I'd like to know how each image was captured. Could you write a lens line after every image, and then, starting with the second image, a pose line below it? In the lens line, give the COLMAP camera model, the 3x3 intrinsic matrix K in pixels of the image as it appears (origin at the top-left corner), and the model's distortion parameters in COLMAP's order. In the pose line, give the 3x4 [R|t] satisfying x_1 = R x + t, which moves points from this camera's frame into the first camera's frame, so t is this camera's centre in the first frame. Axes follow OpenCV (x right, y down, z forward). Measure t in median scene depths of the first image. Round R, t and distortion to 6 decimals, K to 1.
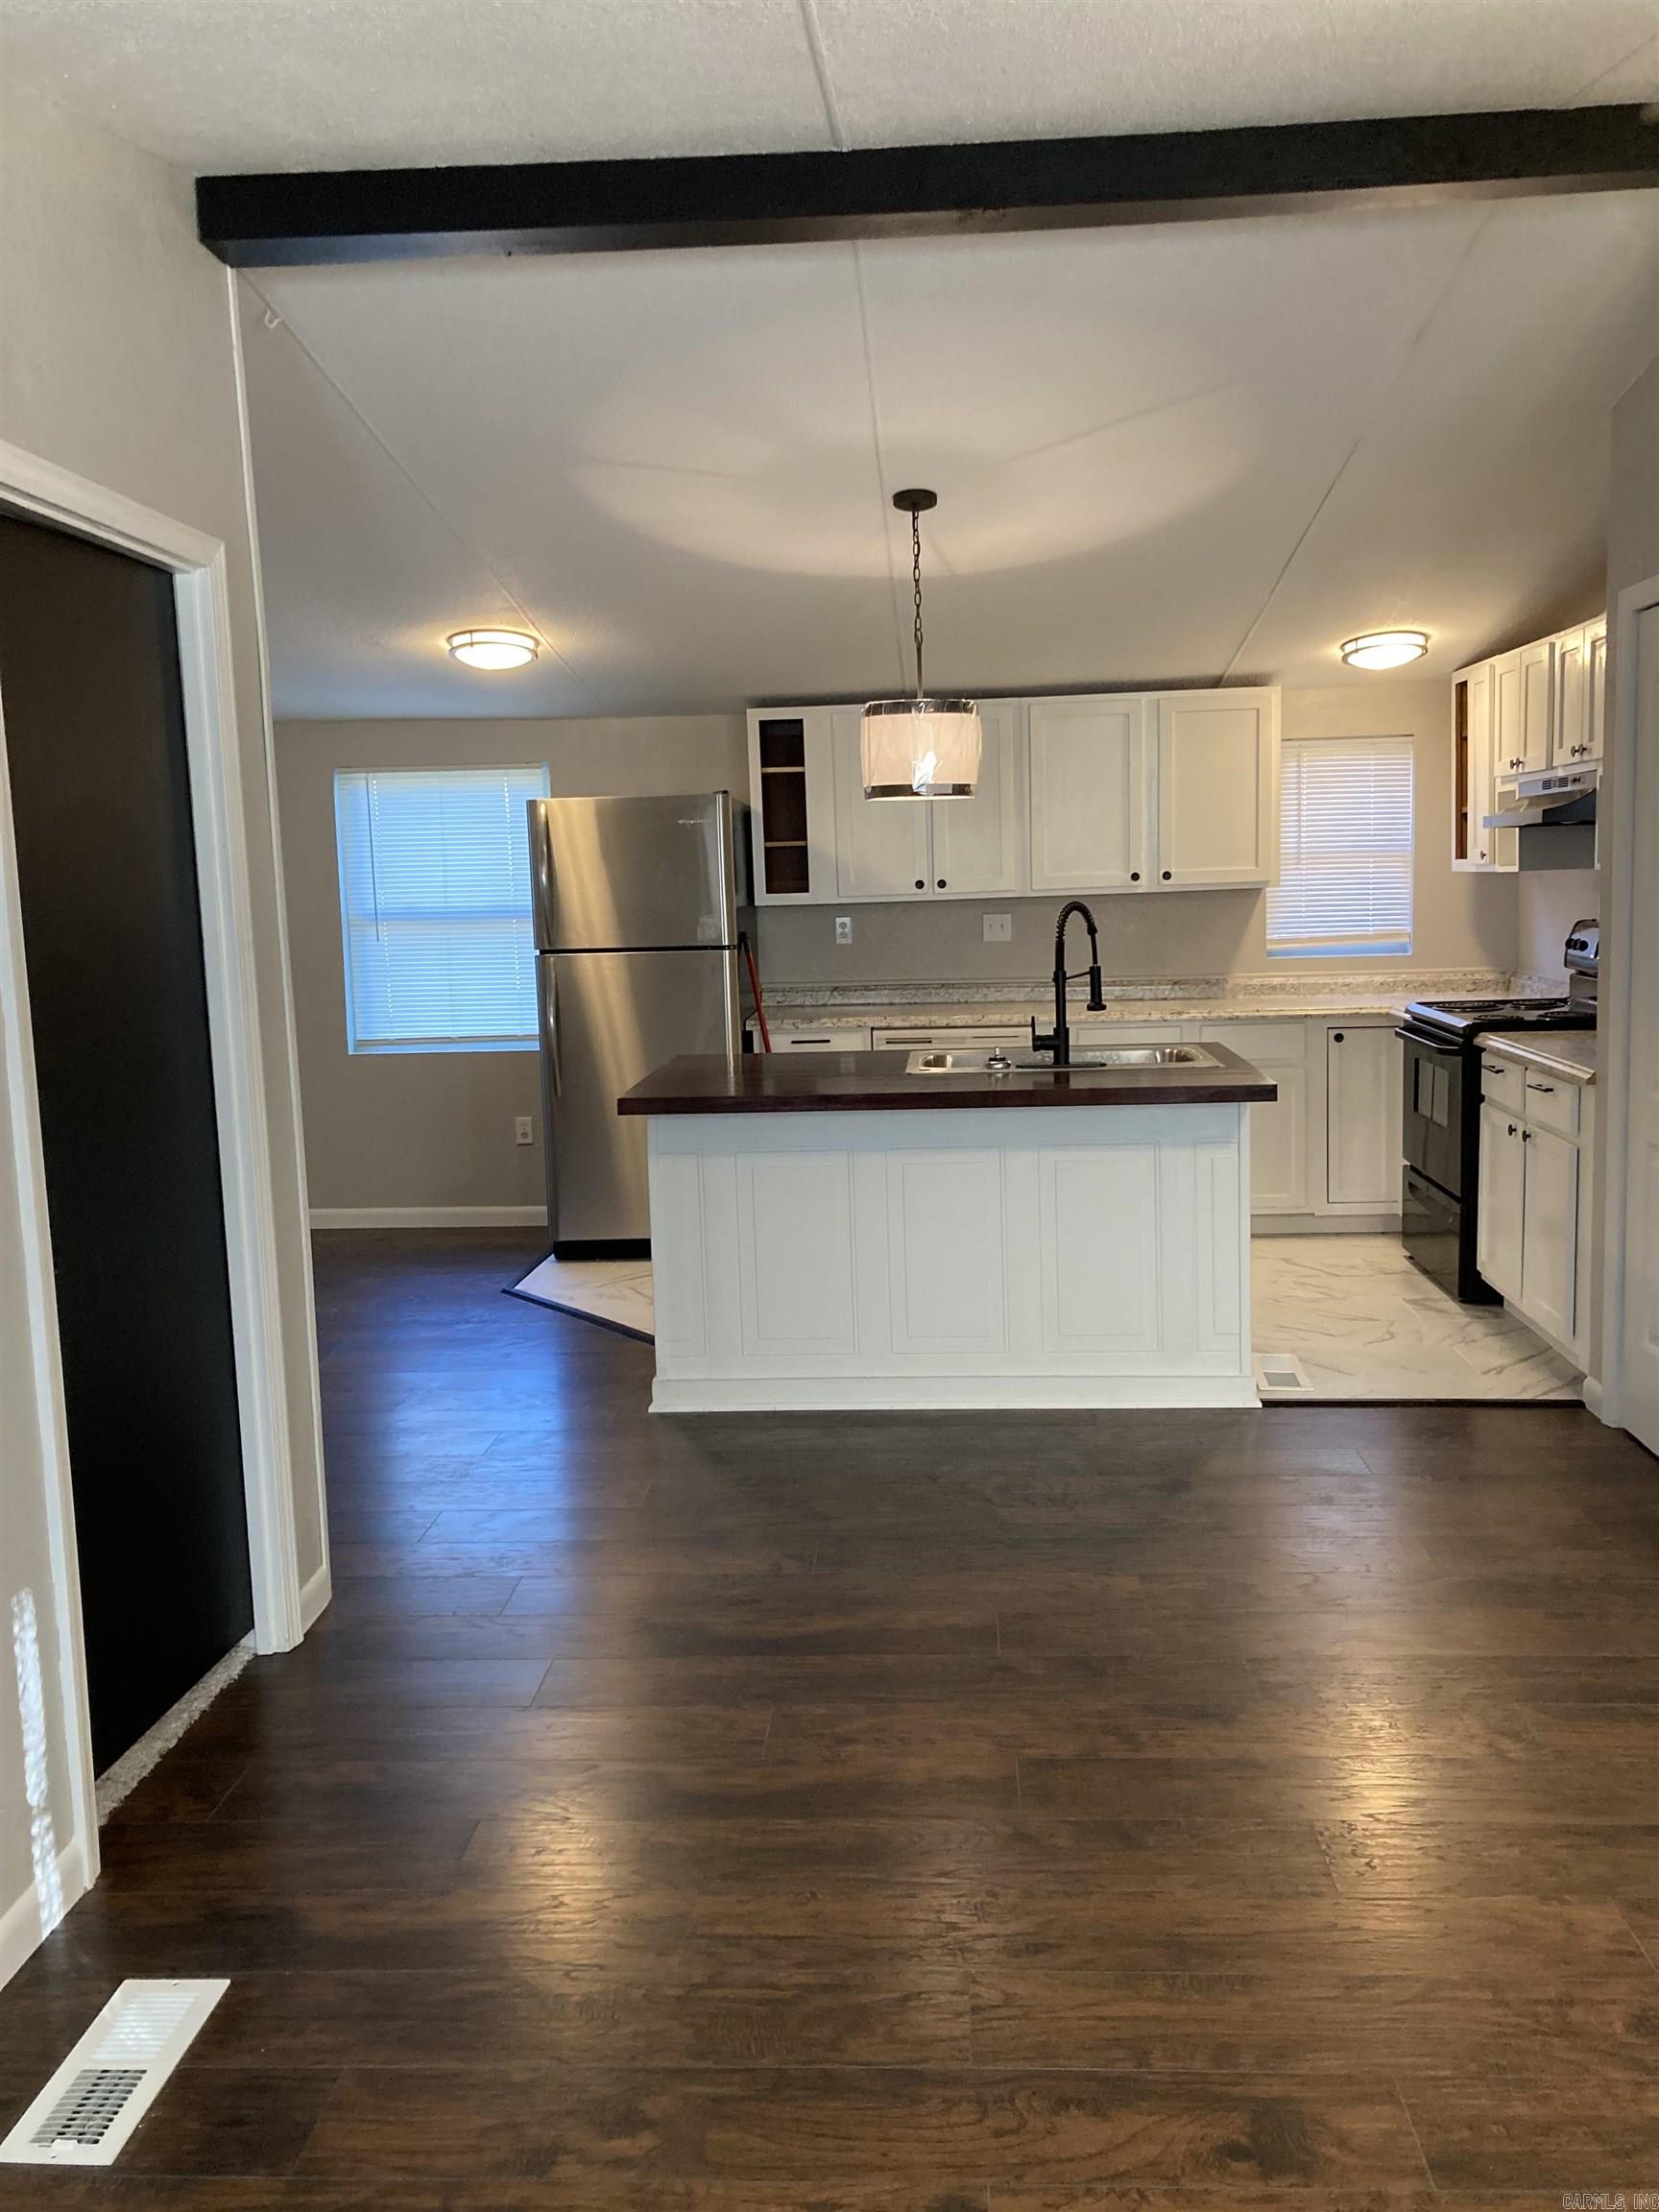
lens RADIAL K [[1807.6, 0, 853.9], [0, 1807.6, 1100.9], [0, 0, 1]] dist [0.029880, -0.025241]
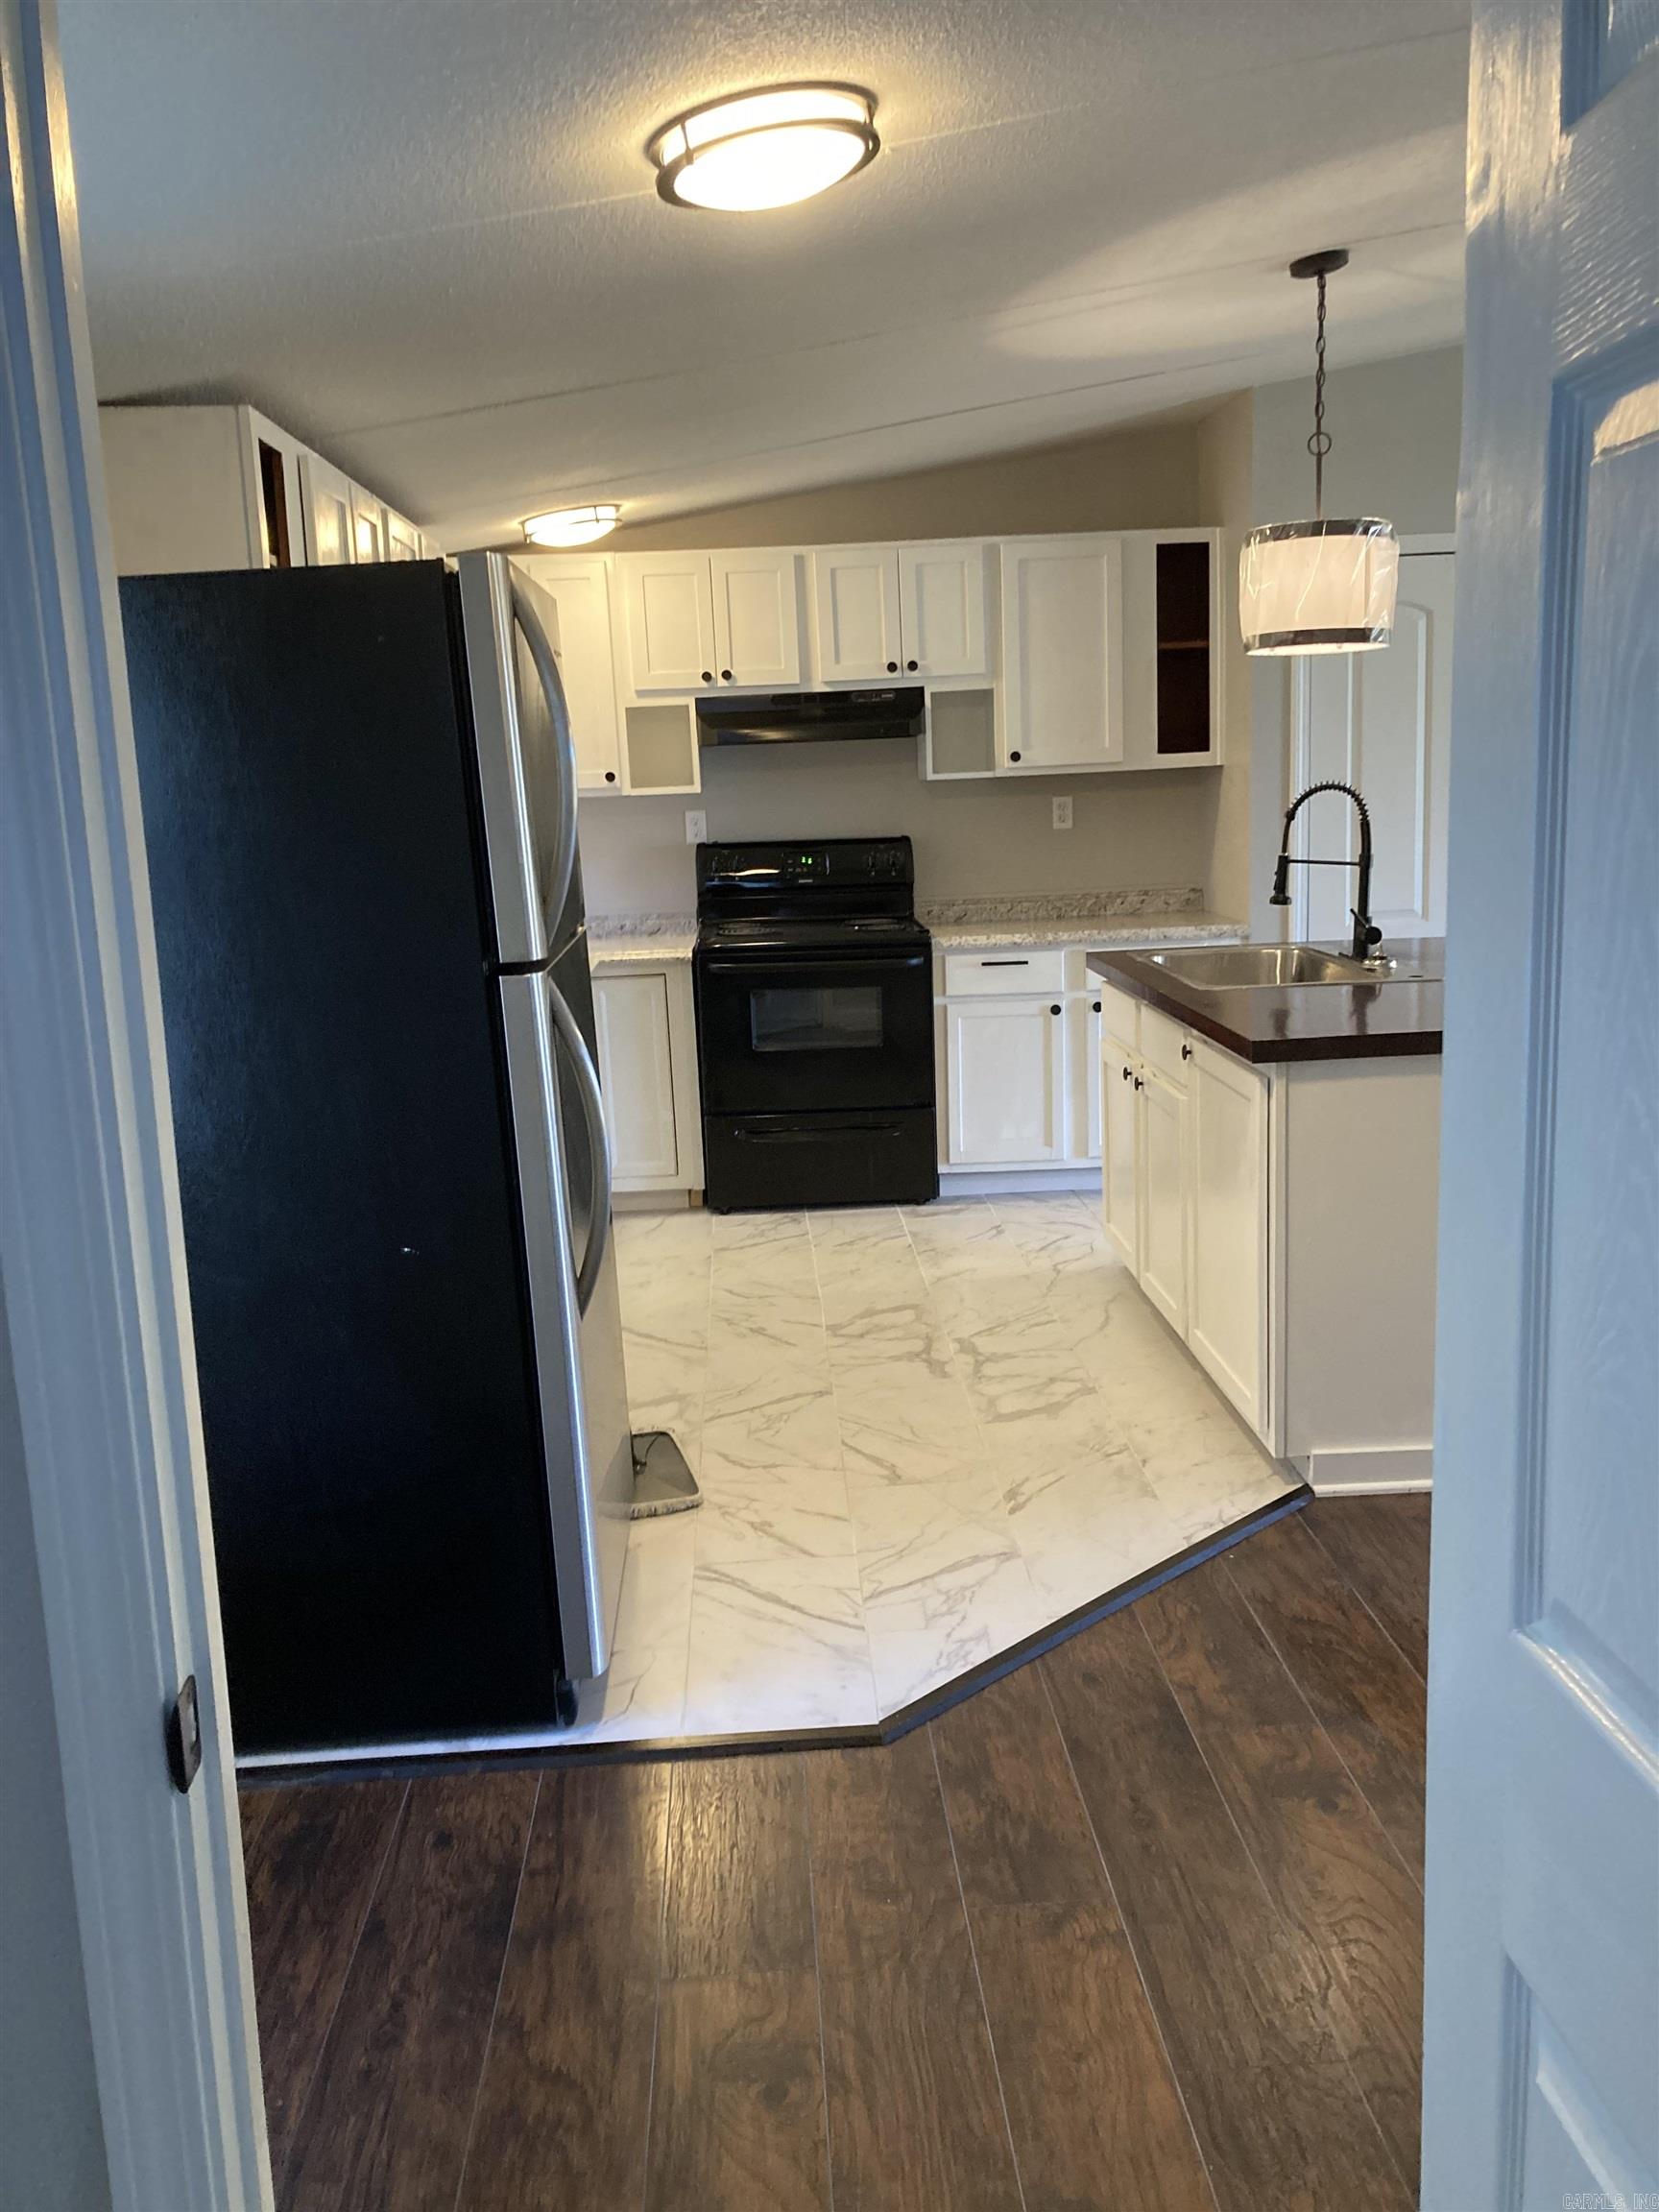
lens RADIAL K [[1807.6, 0, 815.8], [0, 1807.6, 1124.0], [0, 0, 1]] dist [0.029880, -0.025241]
pose [[-0.116474, -0.156998, 0.980707, -0.585719], [0.169179, 0.969860, 0.175355, -0.110604], [-0.978679, 0.186339, -0.086402, 1.029220]]
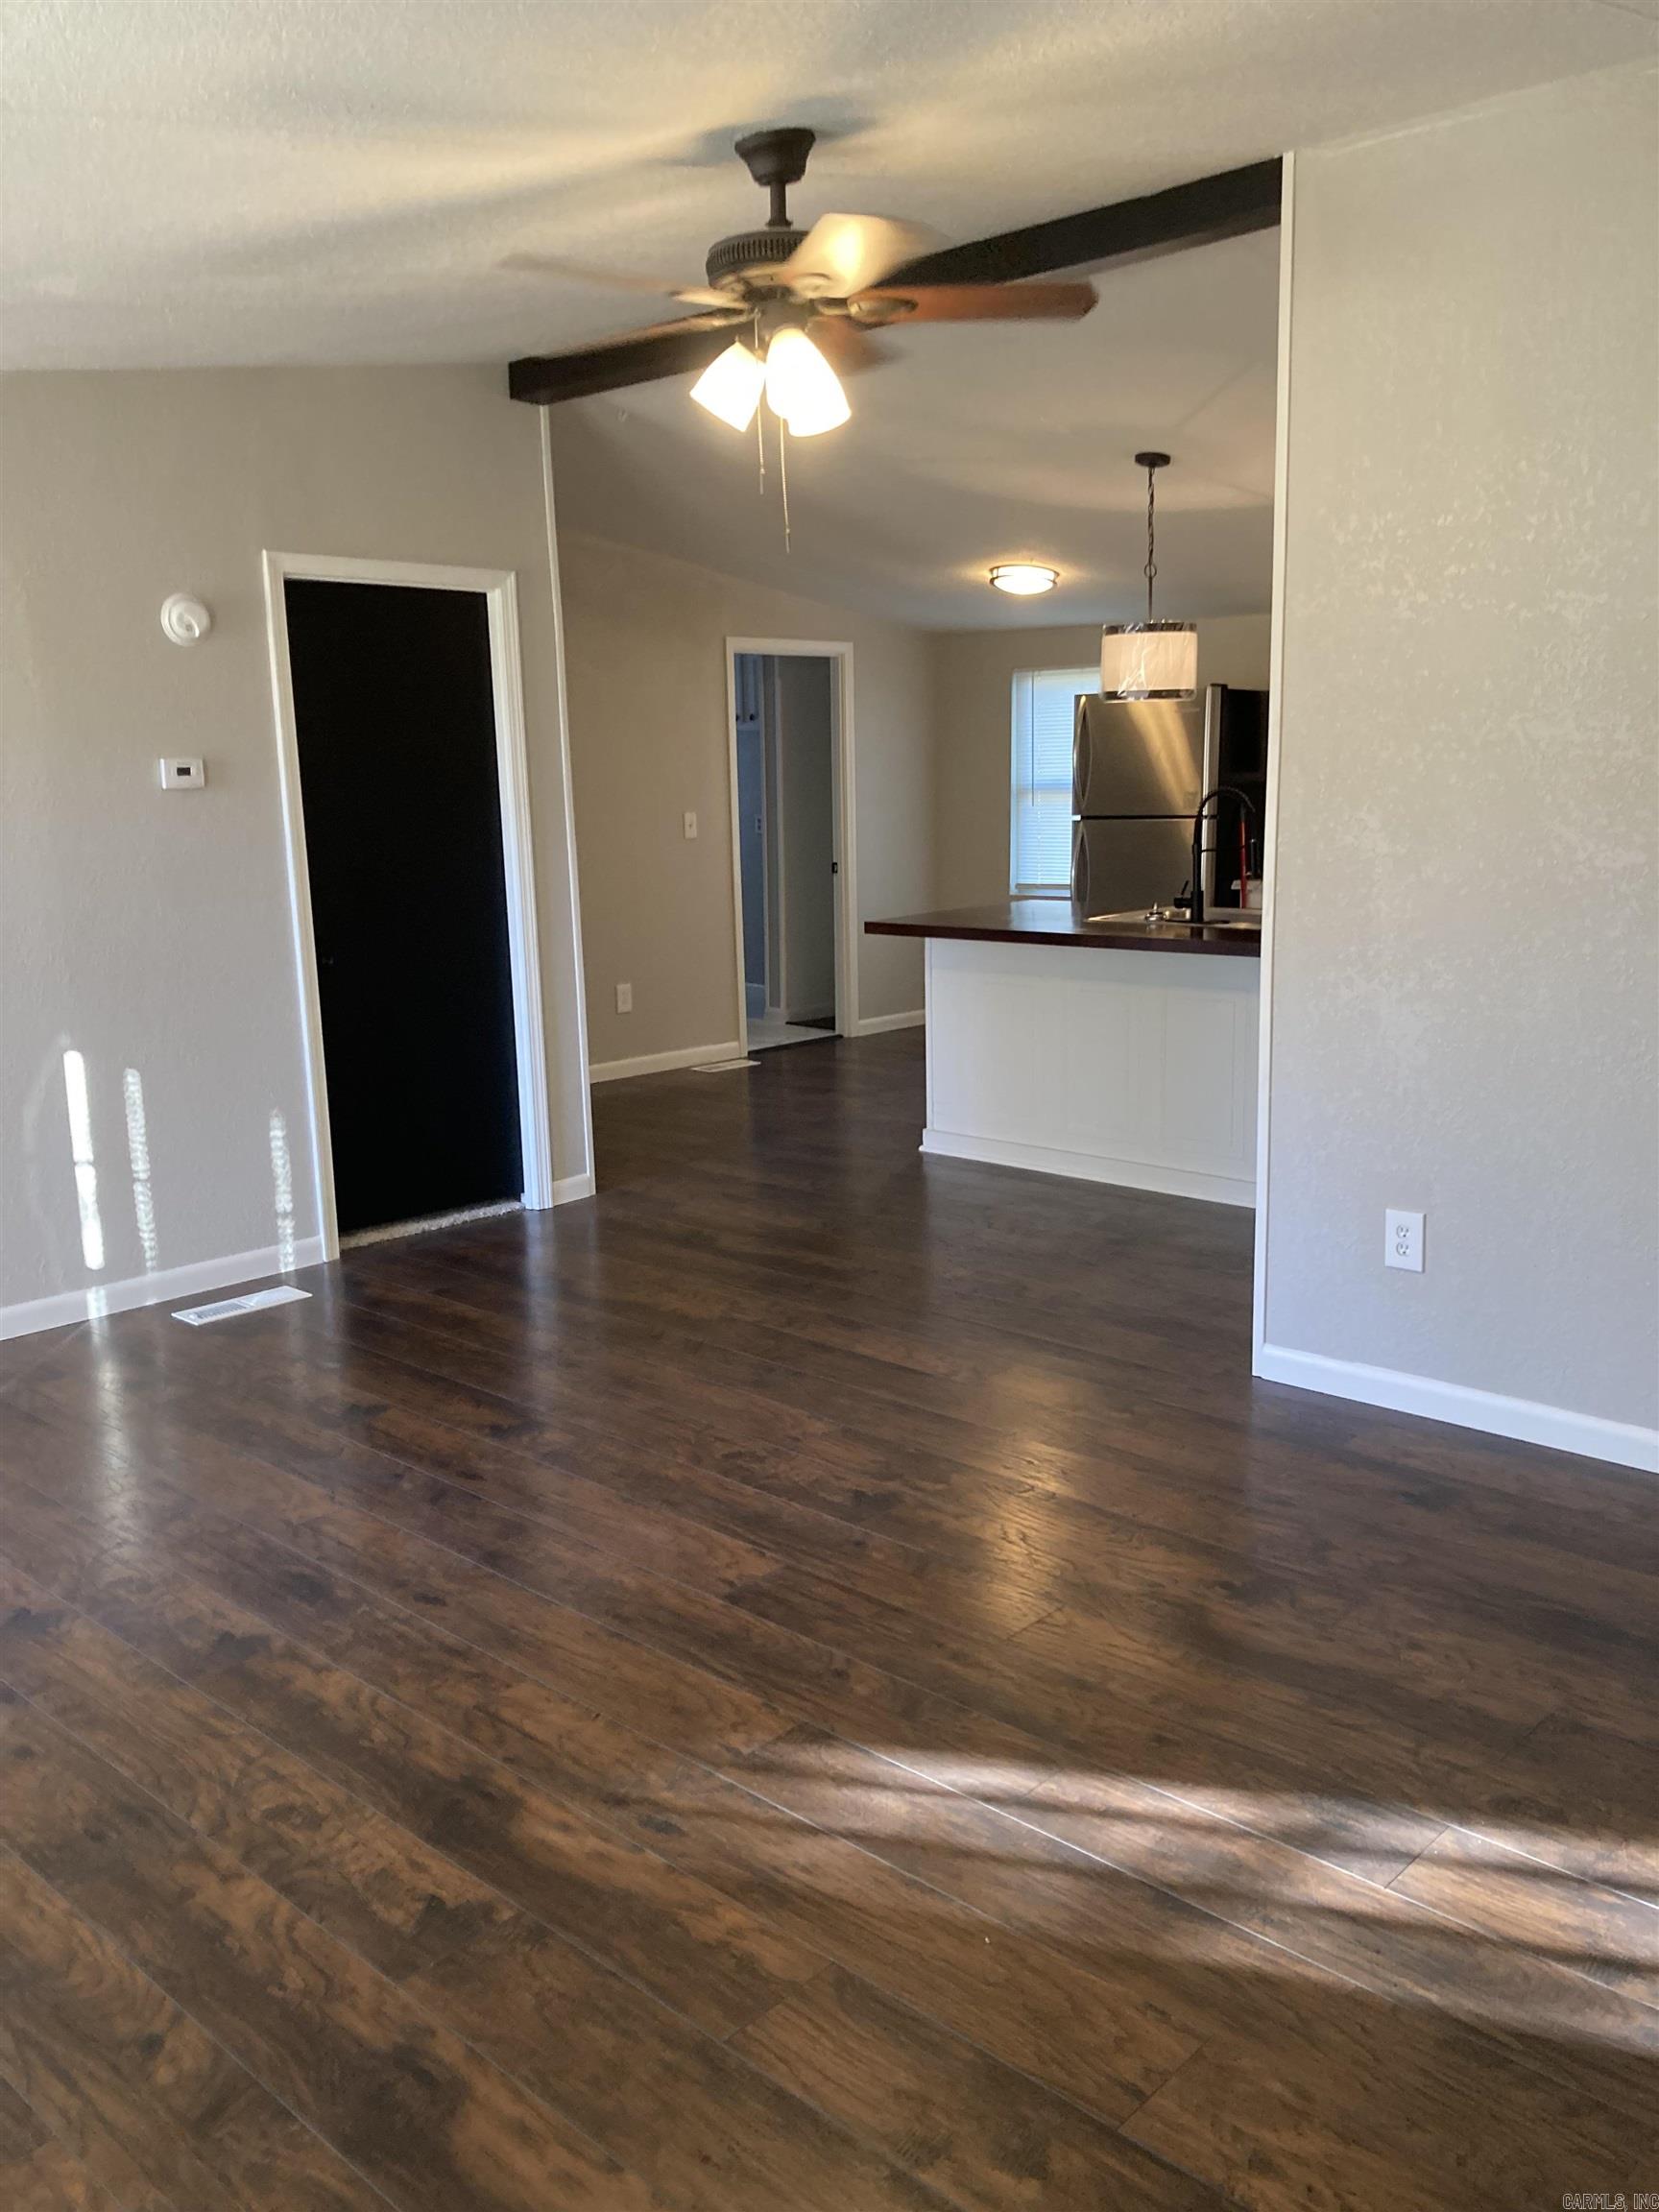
lens RADIAL K [[1807.6, 0, 844.0], [0, 1807.6, 1109.1], [0, 0, 1]] dist [0.029880, -0.025241]
pose [[0.764561, 0.133865, -0.630497, 0.544126], [-0.083415, 0.990519, 0.109152, -0.005943], [0.639130, -0.030860, 0.768479, -0.086852]]
